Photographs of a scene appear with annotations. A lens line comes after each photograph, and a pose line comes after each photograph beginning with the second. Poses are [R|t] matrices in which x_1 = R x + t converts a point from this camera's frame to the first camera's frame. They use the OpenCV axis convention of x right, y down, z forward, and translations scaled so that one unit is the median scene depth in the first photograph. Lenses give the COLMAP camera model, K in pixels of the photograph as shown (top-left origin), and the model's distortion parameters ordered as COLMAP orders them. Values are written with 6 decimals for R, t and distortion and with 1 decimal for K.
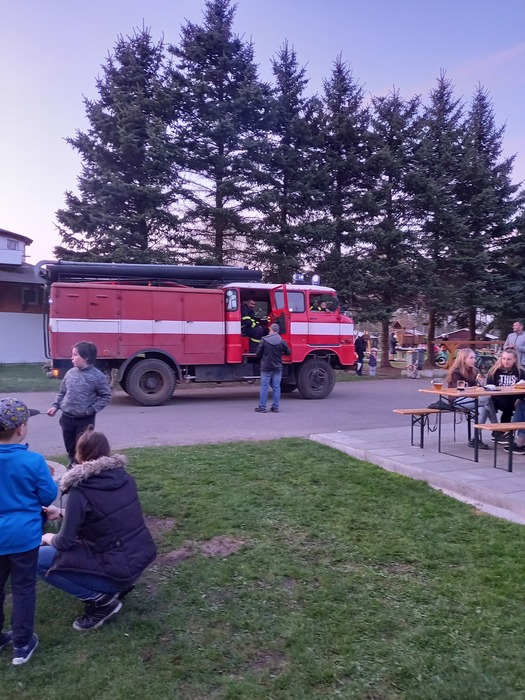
lens RADIAL K [[554.8, 0, 265.6], [0, 554.8, 351.7], [0, 0, 1]] dist [0.079385, -0.008876]
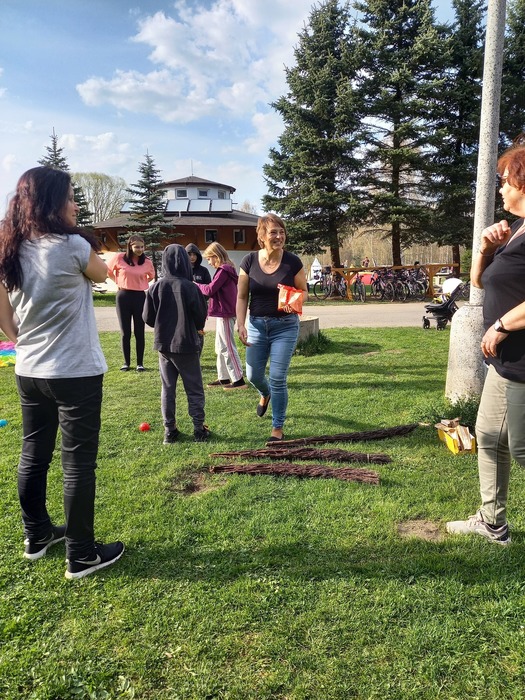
lens RADIAL K [[554.8, 0, 264.6], [0, 554.8, 350.2], [0, 0, 1]] dist [0.079385, -0.008876]
pose [[0.952335, 0.010789, -0.304864, 0.015185], [0.023661, 0.993751, 0.109079, 0.022136], [0.304136, -0.111093, 0.946129, -0.216124]]
